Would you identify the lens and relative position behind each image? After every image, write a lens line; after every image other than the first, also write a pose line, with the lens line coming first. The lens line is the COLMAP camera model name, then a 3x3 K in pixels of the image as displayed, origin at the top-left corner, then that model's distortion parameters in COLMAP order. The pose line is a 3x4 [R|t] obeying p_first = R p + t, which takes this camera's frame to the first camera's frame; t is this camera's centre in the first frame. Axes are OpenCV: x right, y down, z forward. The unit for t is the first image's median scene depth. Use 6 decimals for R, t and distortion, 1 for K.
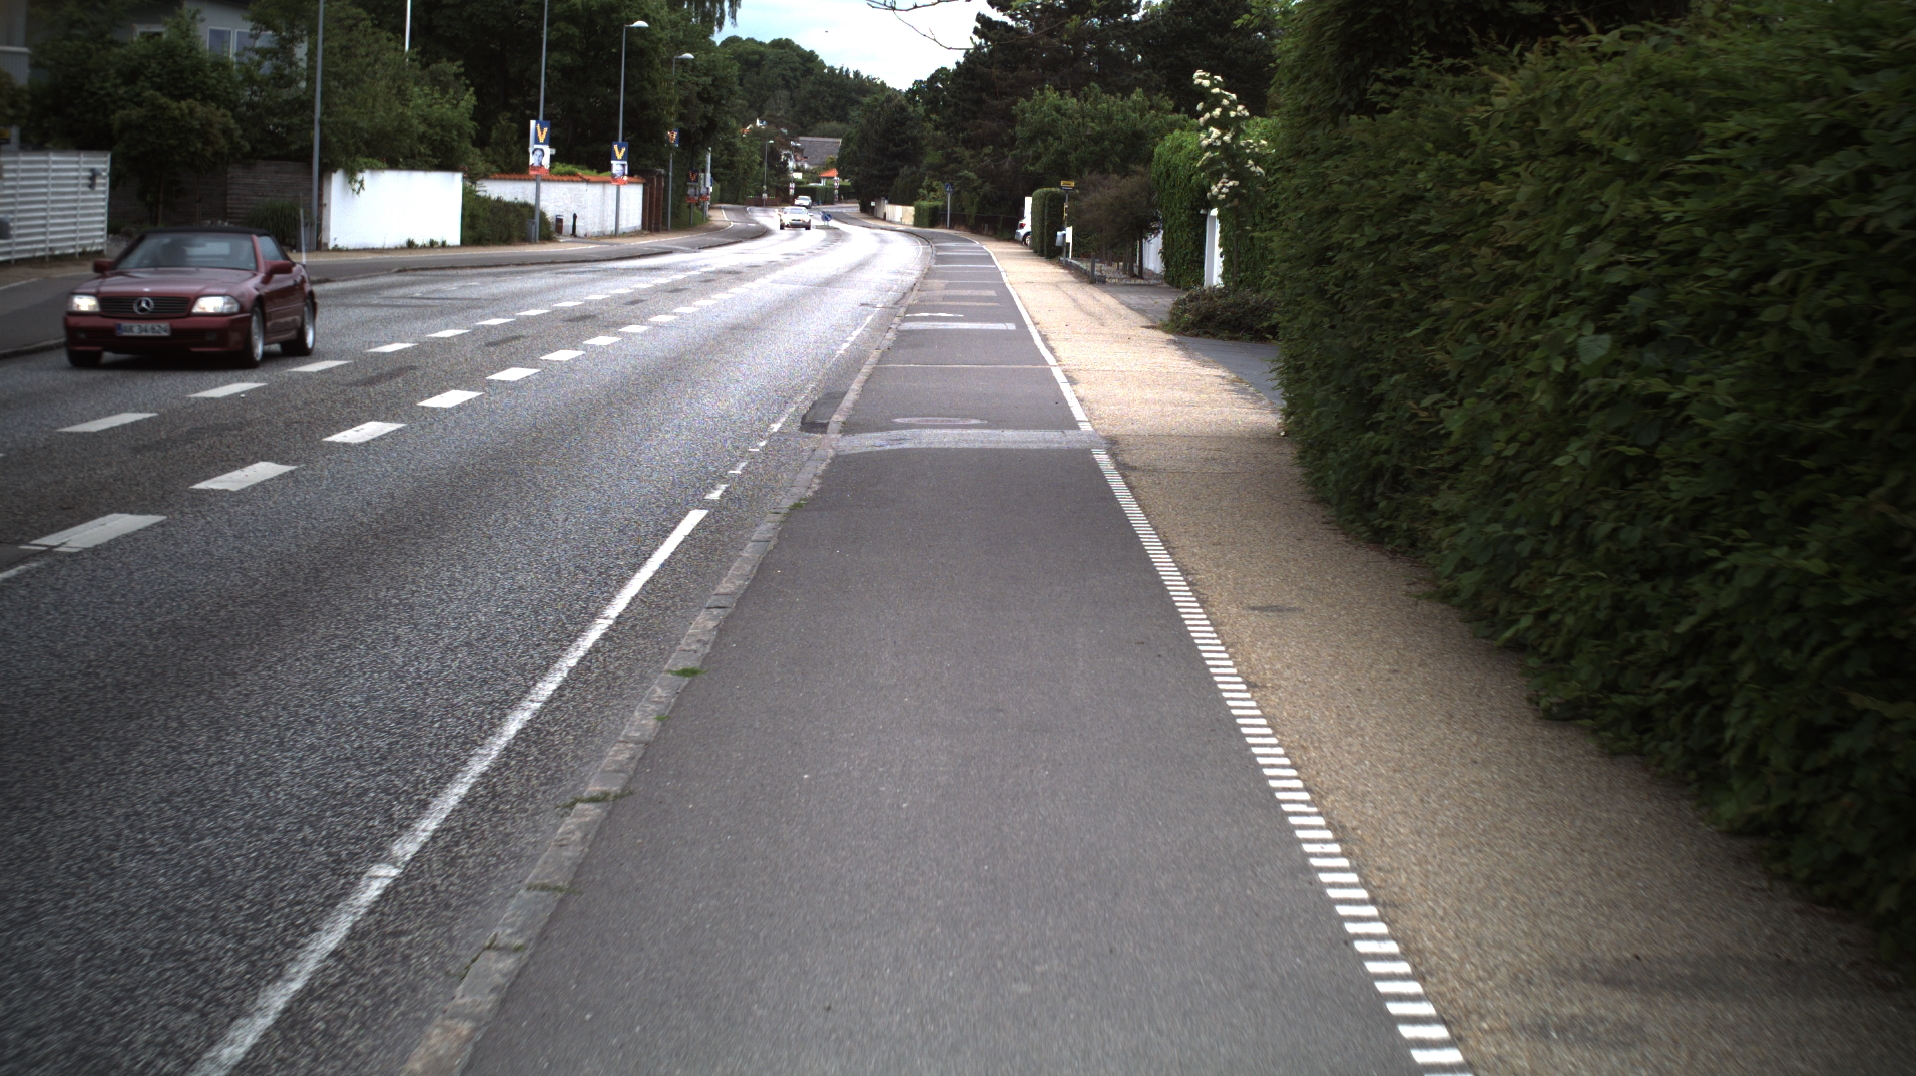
lens RADIAL K [[3280.3, 0, 940.3], [0, 3280.3, 532.7], [0, 0, 1]] dist [-0.254875, 0.000000]
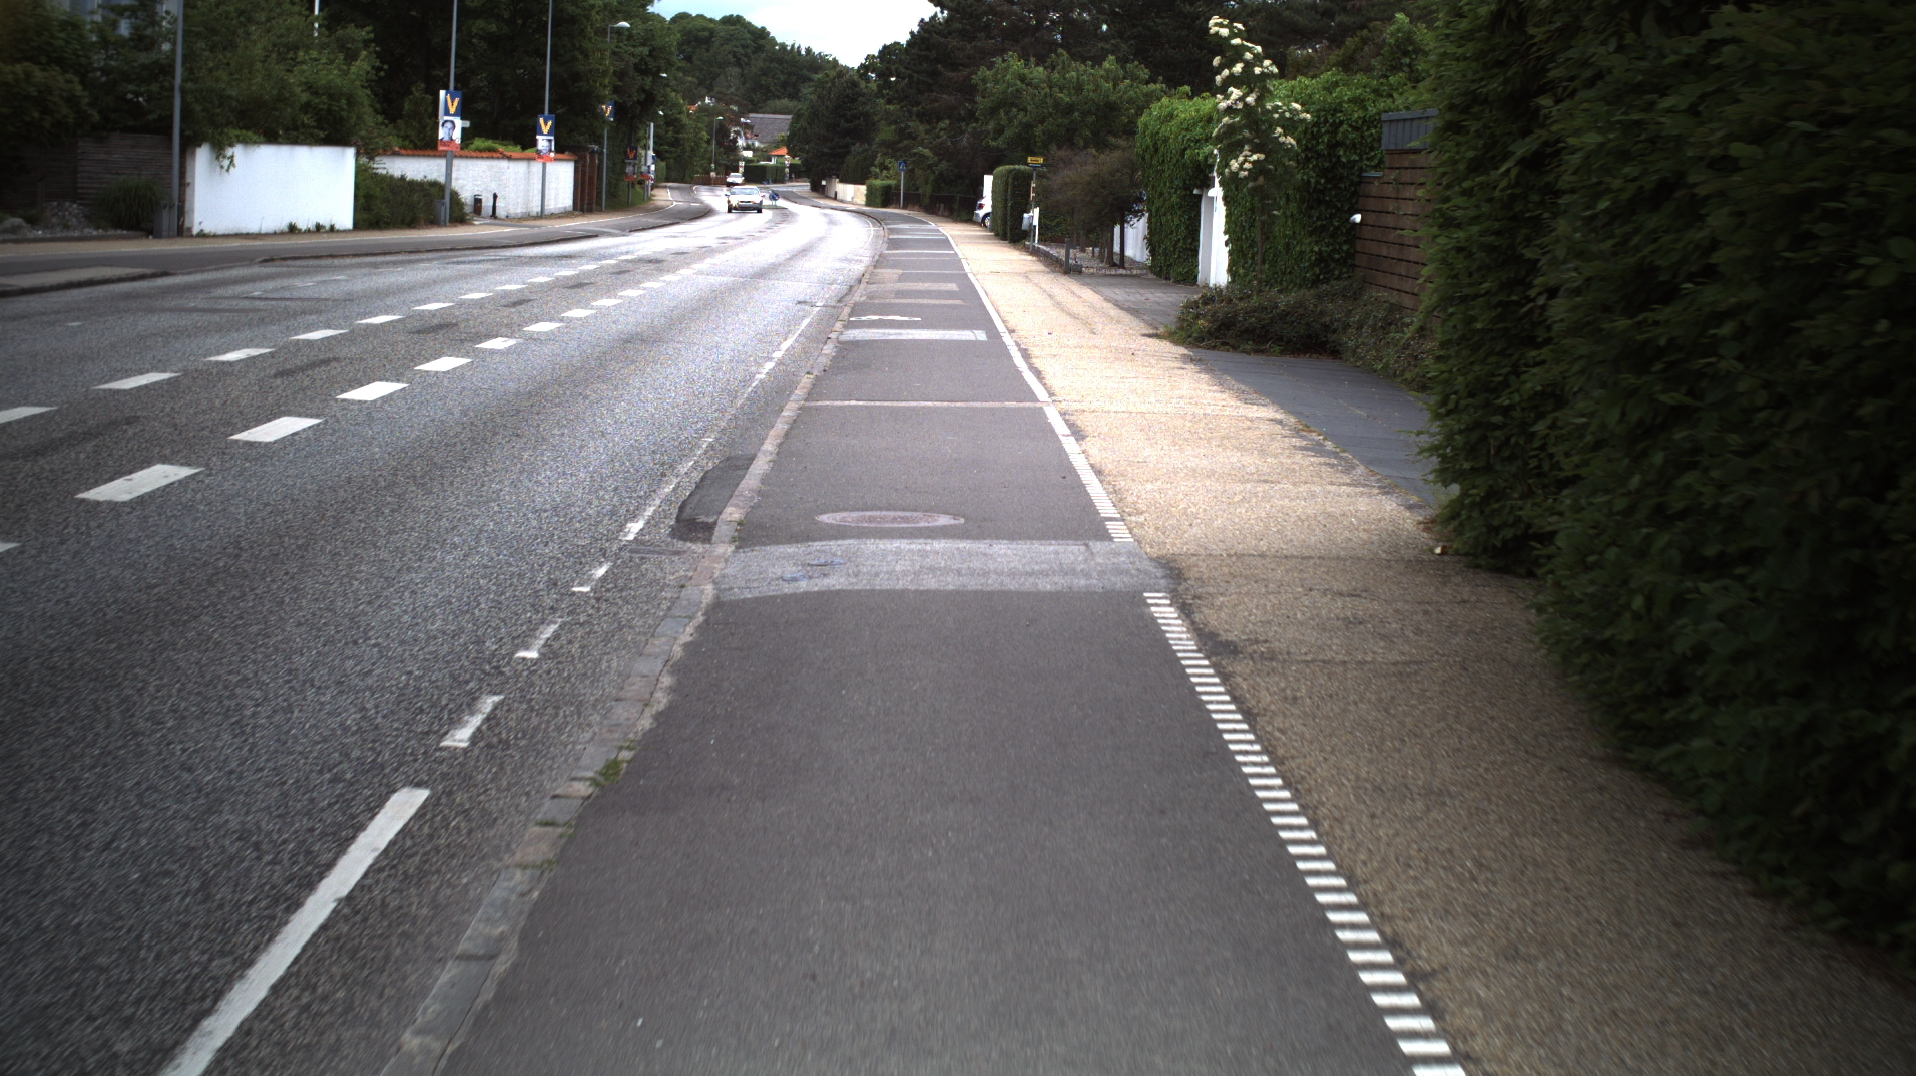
lens RADIAL K [[3280.3, 0, 973.6], [0, 3280.3, 536.3], [0, 0, 1]] dist [-0.254875, 0.000000]
pose [[0.999701, -0.000656, 0.024455, 0.000186], [0.000472, 0.999971, 0.007539, -0.012850], [-0.024459, -0.007525, 0.999673, 0.128730]]
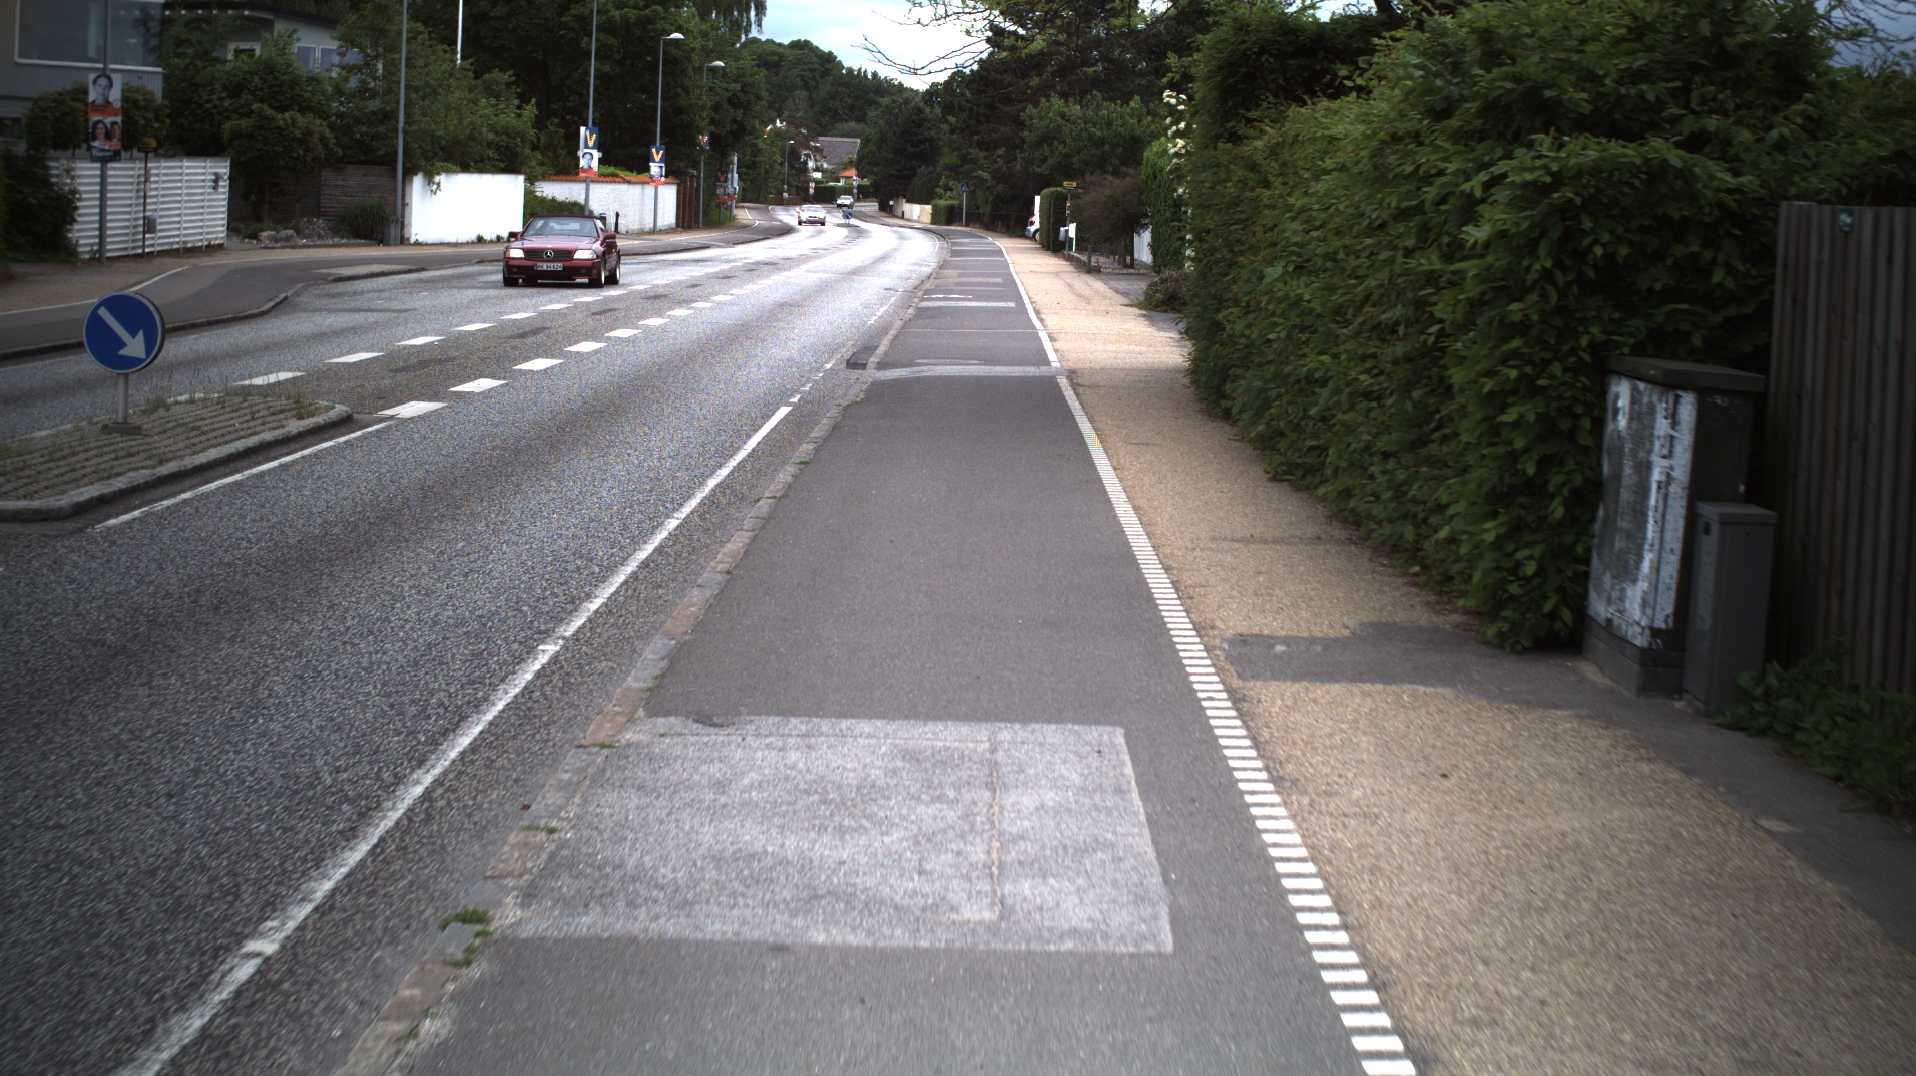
lens RADIAL K [[3280.3, 0, 961.1], [0, 3280.3, 534.8], [0, 0, 1]] dist [-0.254875, 0.000000]
pose [[0.999998, -0.001885, 0.000823, 0.001318], [0.001884, 0.999998, 0.001028, 0.013056], [-0.000824, -0.001027, 0.999999, -0.129275]]
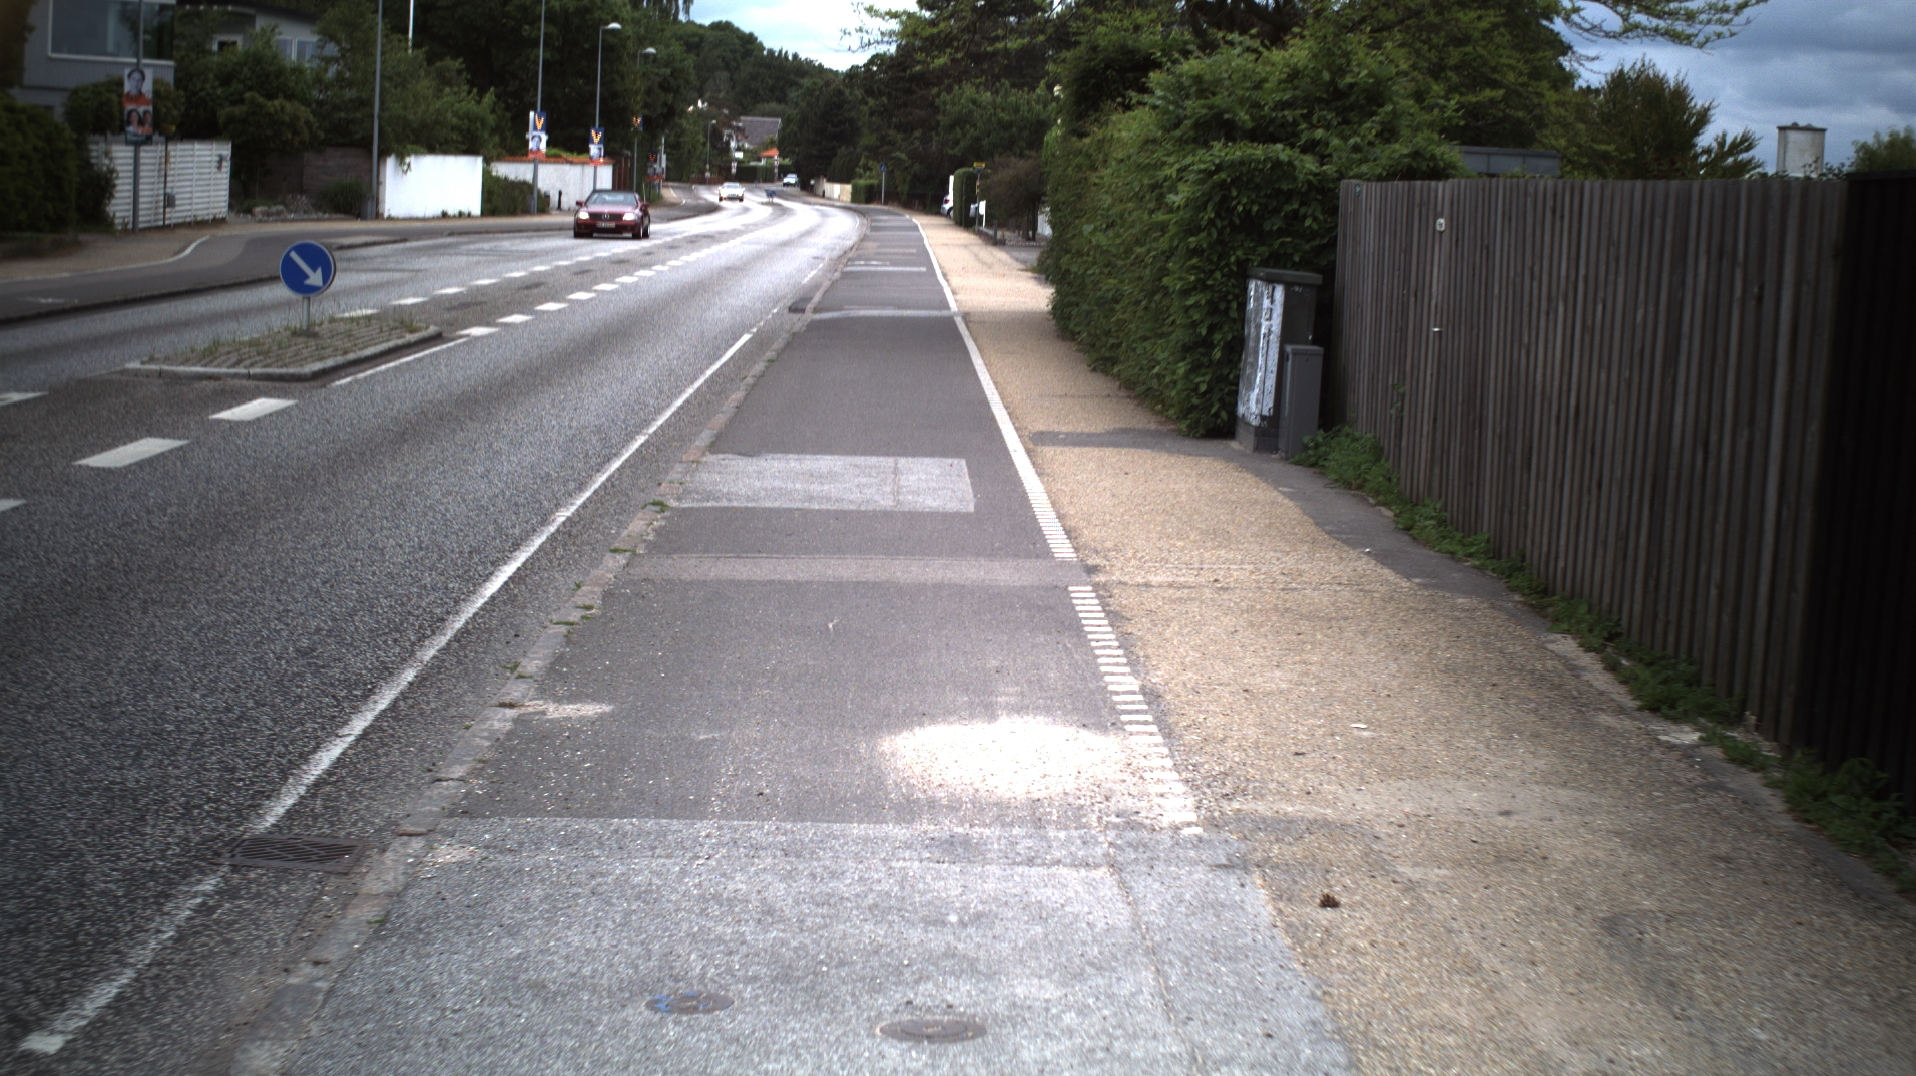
lens RADIAL K [[3280.3, 0, 959.4], [0, 3280.3, 552.4], [0, 0, 1]] dist [-0.254875, 0.000000]
pose [[0.999684, -0.001864, 0.025063, 0.001218], [0.001547, 0.999919, 0.012638, 0.026169], [-0.025085, -0.012595, 0.999606, -0.258661]]
